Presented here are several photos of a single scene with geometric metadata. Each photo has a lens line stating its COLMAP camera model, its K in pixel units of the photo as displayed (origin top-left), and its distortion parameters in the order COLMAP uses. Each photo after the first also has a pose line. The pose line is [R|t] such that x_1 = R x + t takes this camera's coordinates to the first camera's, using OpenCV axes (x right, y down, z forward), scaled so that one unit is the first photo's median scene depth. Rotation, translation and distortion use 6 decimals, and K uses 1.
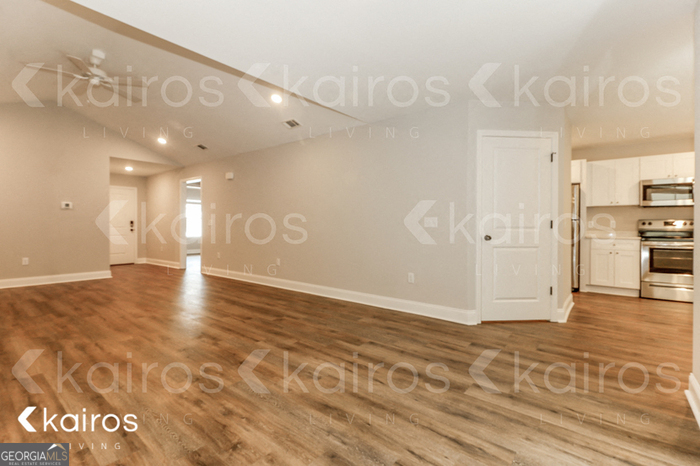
lens RADIAL K [[332.1, 0, 347.1], [0, 332.1, 222.2], [0, 0, 1]] dist [0.000940, 0.000006]
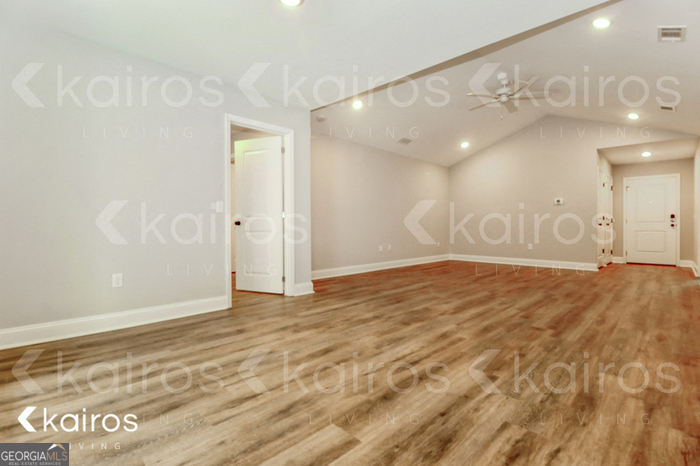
lens RADIAL K [[332.1, 0, 347.1], [0, 332.1, 222.2], [0, 0, 1]] dist [0.000940, 0.000006]
pose [[-0.099901, -0.011687, -0.994929, 0.766059], [0.003208, 0.999922, -0.012068, 0.067369], [0.994992, -0.004397, -0.099856, 0.797864]]
